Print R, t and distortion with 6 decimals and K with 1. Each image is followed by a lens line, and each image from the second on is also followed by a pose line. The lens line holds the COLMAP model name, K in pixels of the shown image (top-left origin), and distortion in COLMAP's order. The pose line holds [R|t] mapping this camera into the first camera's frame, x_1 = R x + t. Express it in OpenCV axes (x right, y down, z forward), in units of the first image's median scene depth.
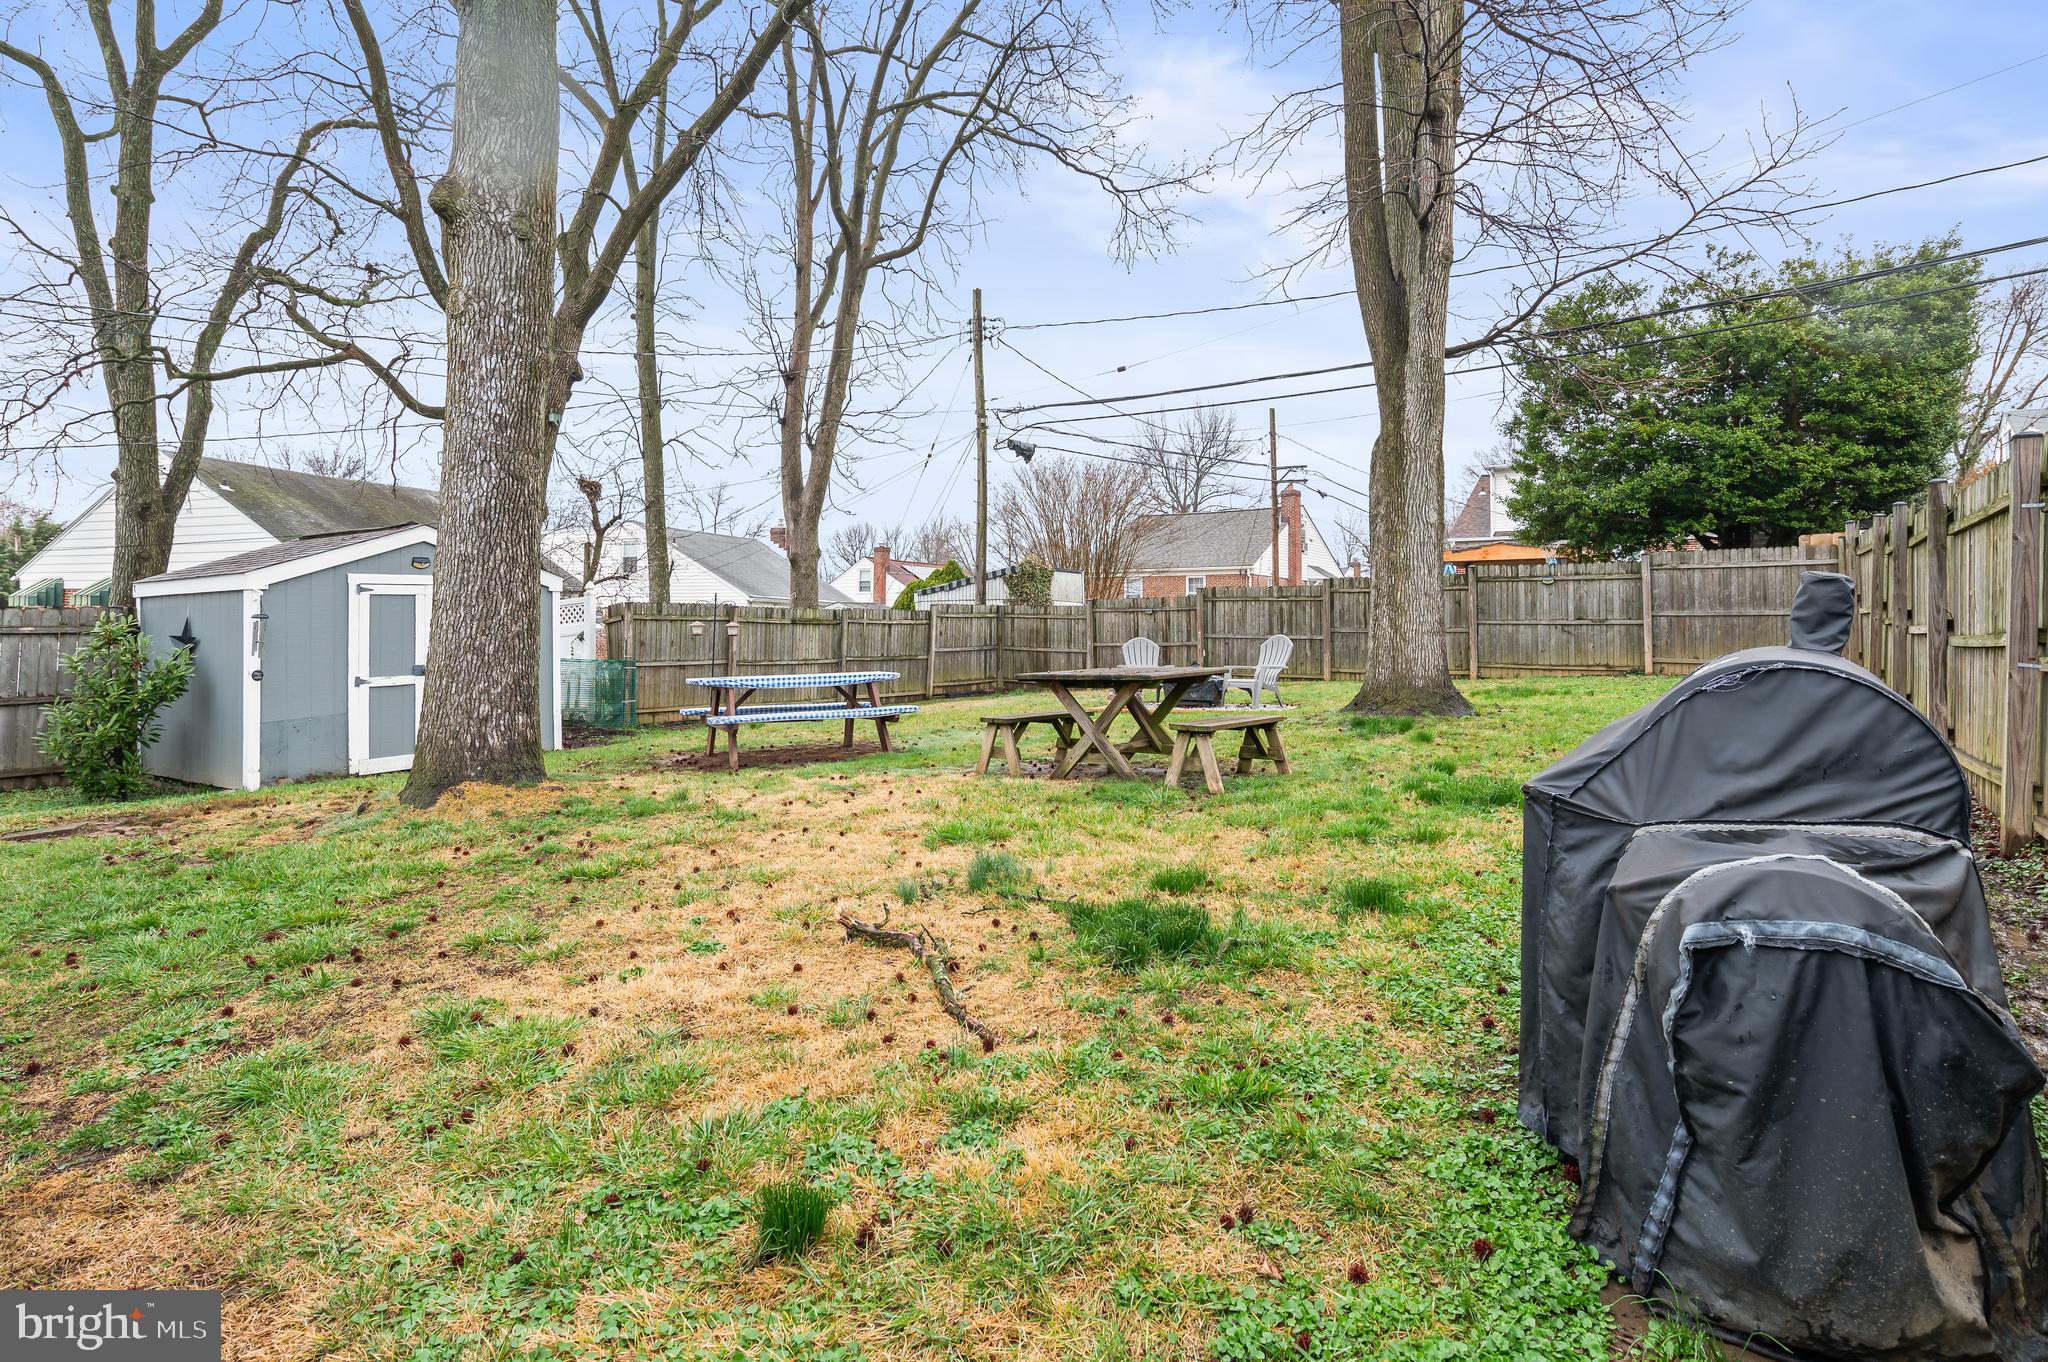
lens RADIAL K [[1052.0, 0, 1021.9], [0, 1052.0, 607.5], [0, 0, 1]] dist [-0.003830, 0.000460]
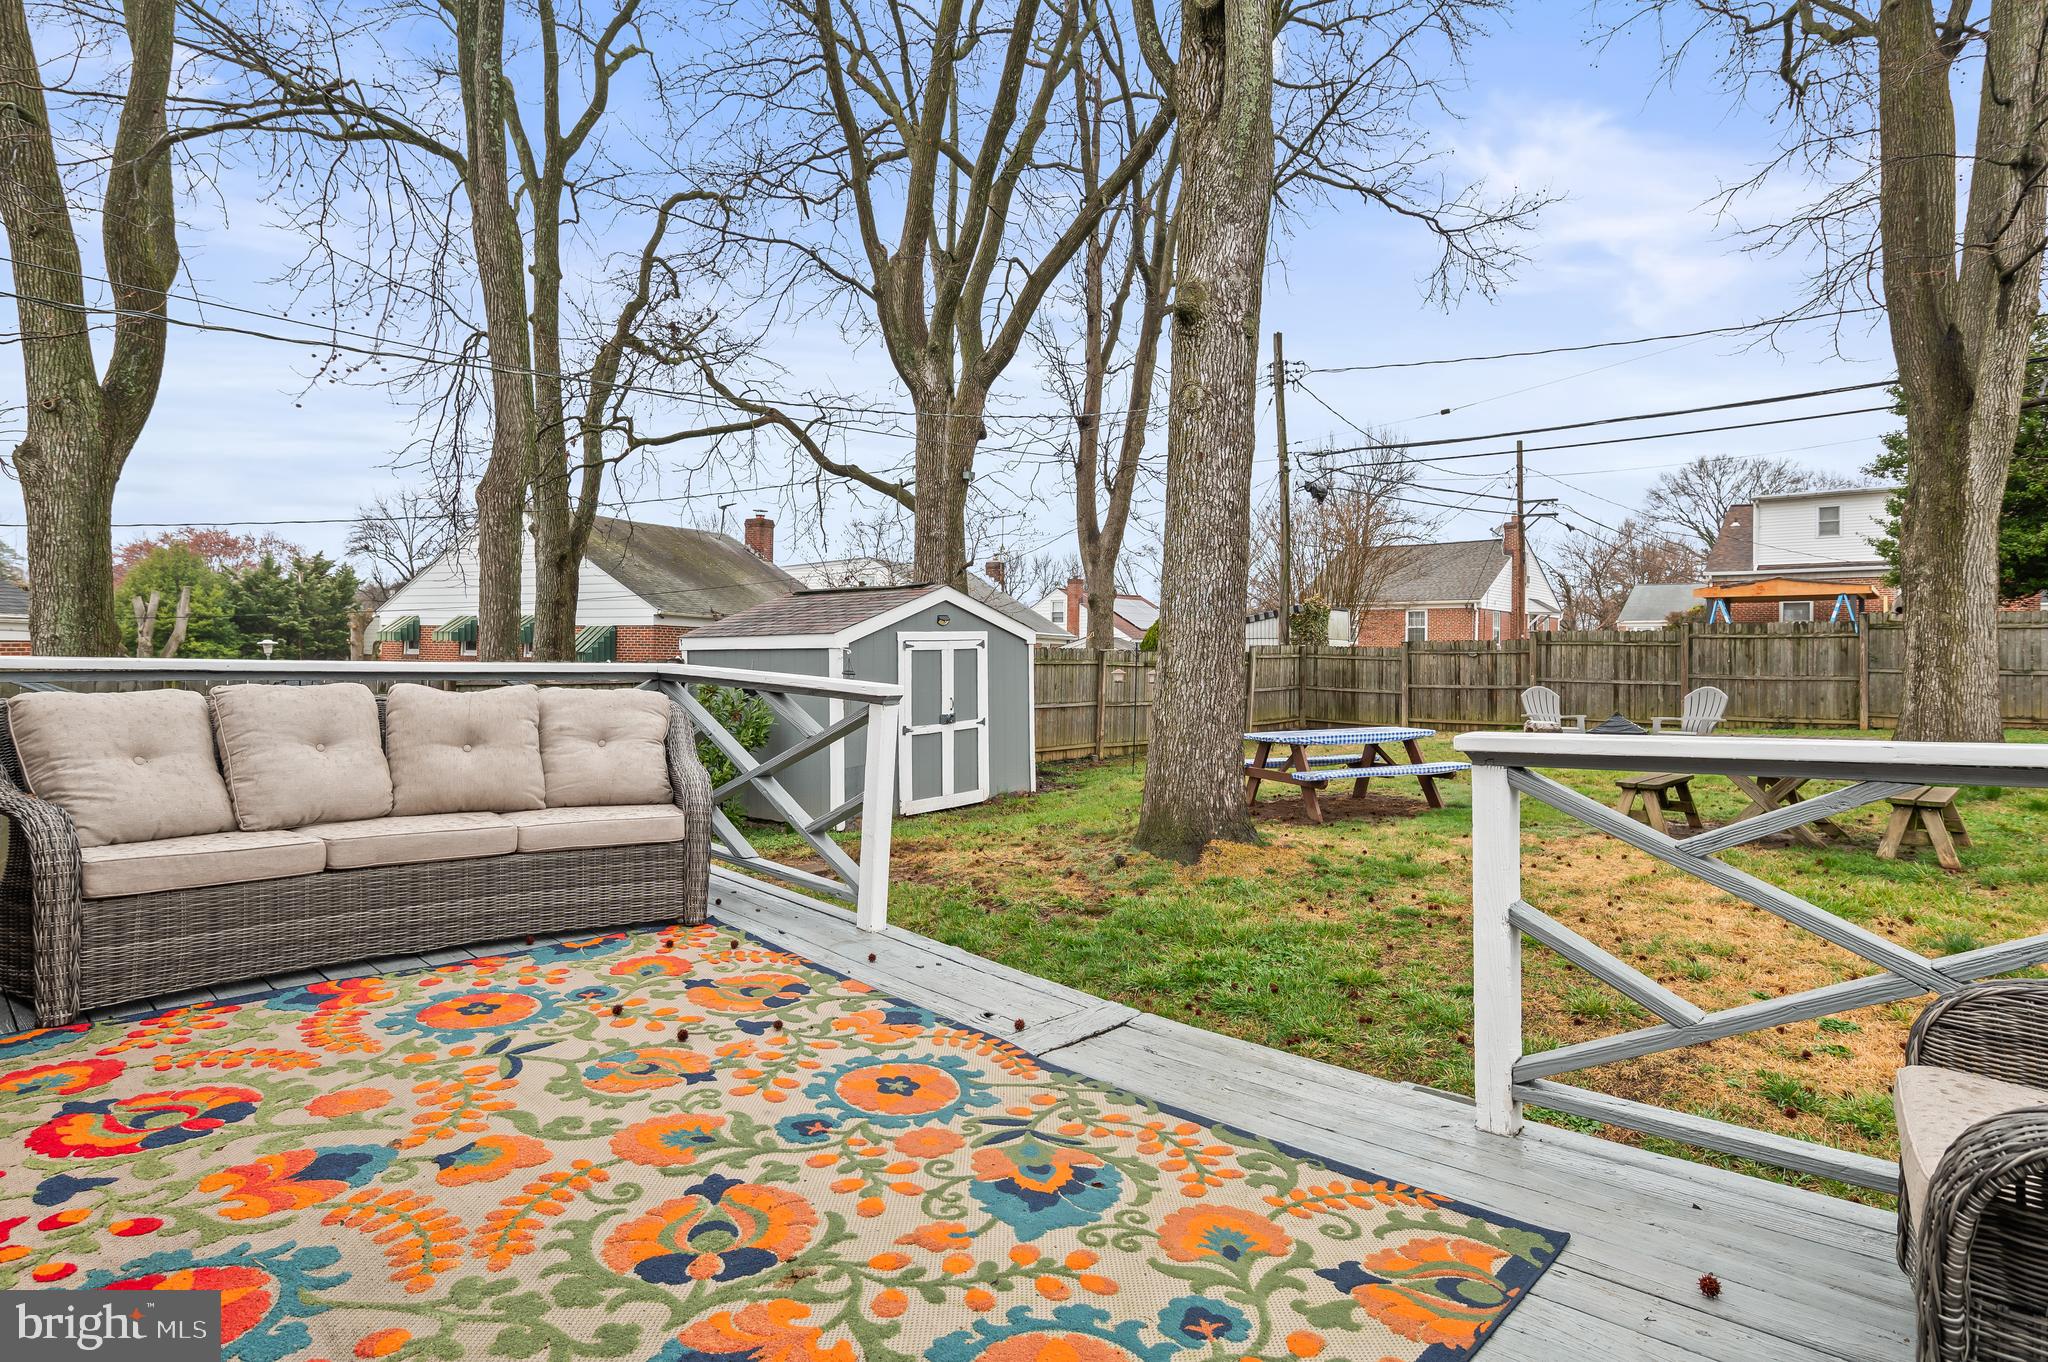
lens RADIAL K [[1035.4, 0, 1014.2], [0, 1035.4, 664.2], [0, 0, 1]] dist [-0.003939, -0.000231]
pose [[0.993900, 0.006081, -0.110117, -0.205730], [-0.002576, 0.999486, 0.031945, -0.017081], [0.110255, -0.031467, 0.993405, -0.030332]]
